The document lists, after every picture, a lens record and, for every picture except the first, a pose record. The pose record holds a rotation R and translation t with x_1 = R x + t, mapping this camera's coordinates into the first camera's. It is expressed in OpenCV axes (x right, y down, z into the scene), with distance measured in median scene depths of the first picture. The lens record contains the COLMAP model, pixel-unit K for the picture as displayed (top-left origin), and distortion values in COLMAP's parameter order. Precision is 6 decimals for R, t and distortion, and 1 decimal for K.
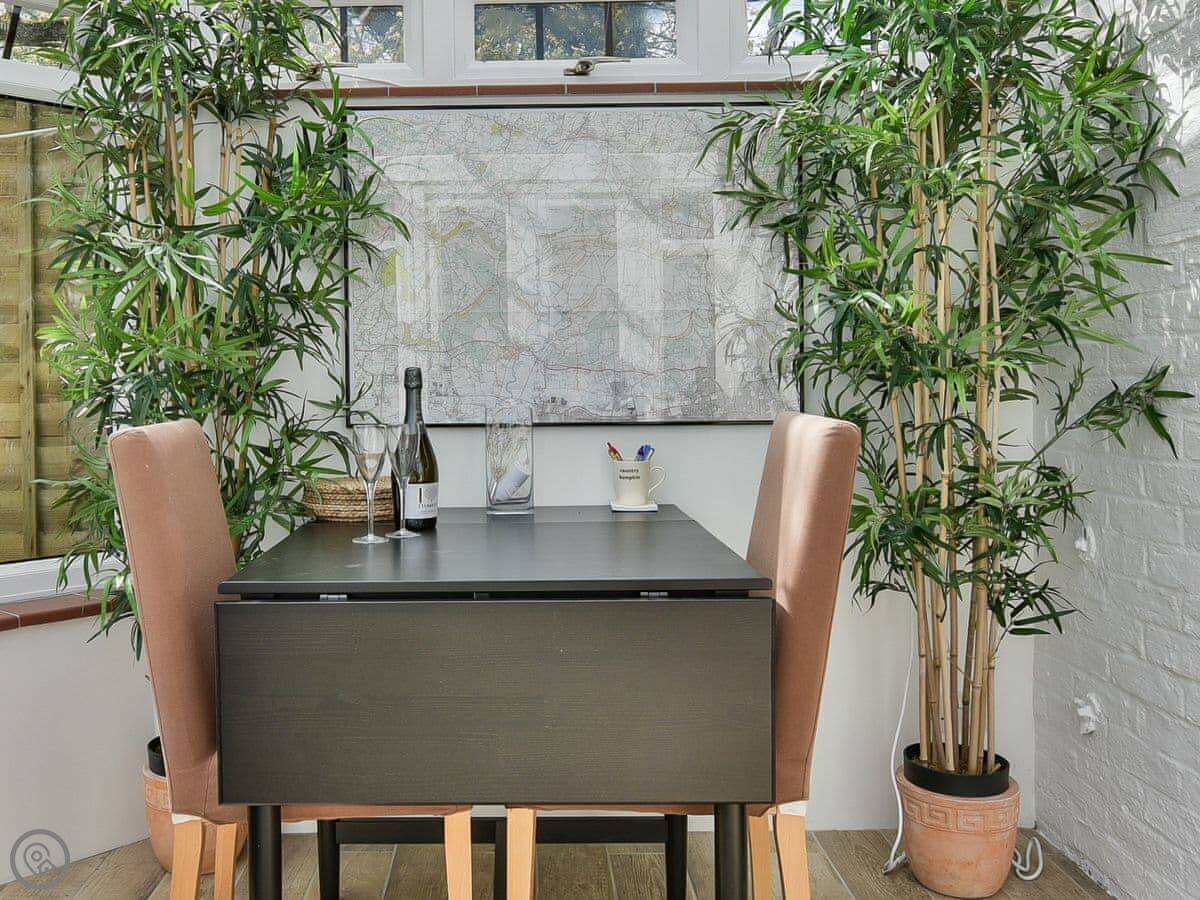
lens RADIAL K [[535.6, 0, 582.2], [0, 535.6, 448.0], [0, 0, 1]] dist [-0.003289, -0.000476]
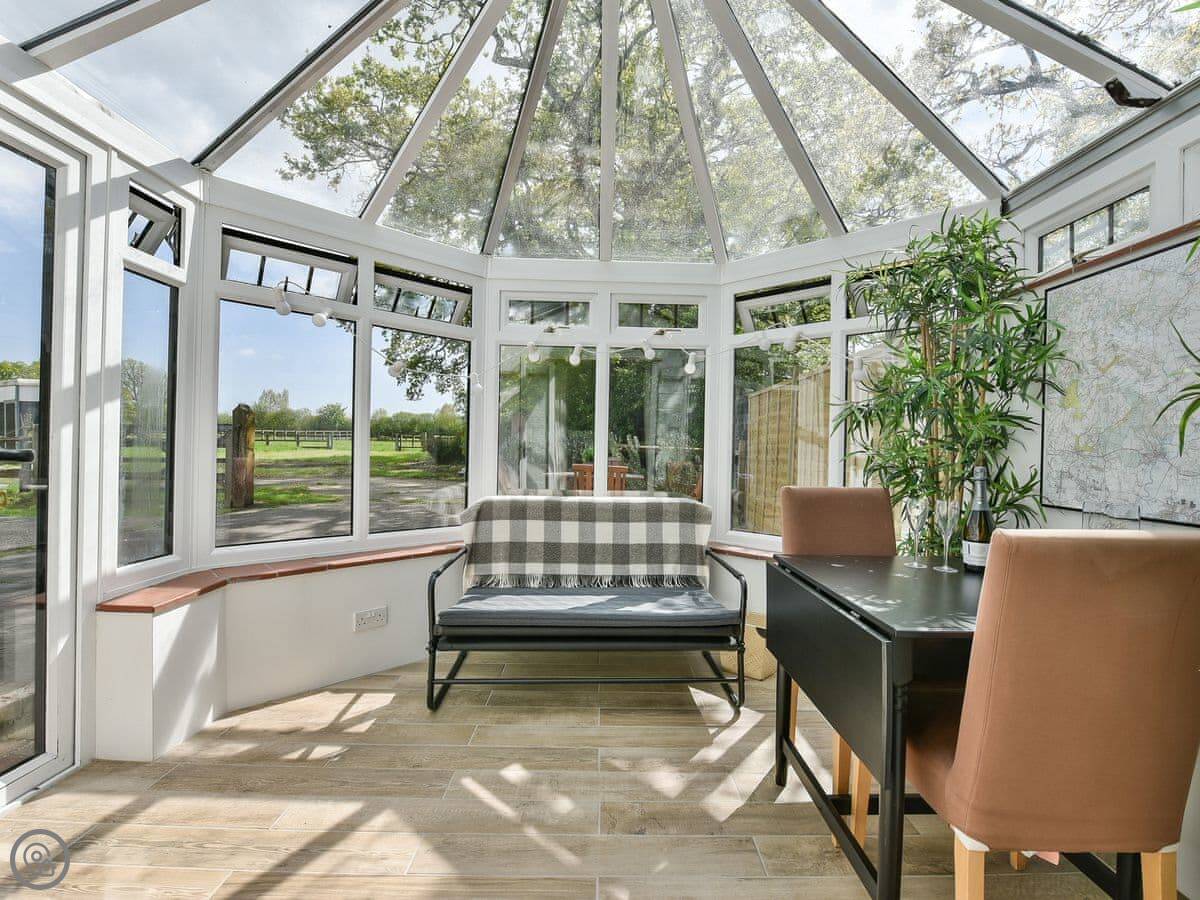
lens RADIAL K [[544.8, 0, 624.0], [0, 544.8, 446.9], [0, 0, 1]] dist [-0.003075, 0.000057]
pose [[0.026106, 0.007906, -0.999628, 1.053815], [-0.026817, 0.999614, 0.007205, -0.182082], [0.999299, 0.026619, 0.026308, -0.208700]]
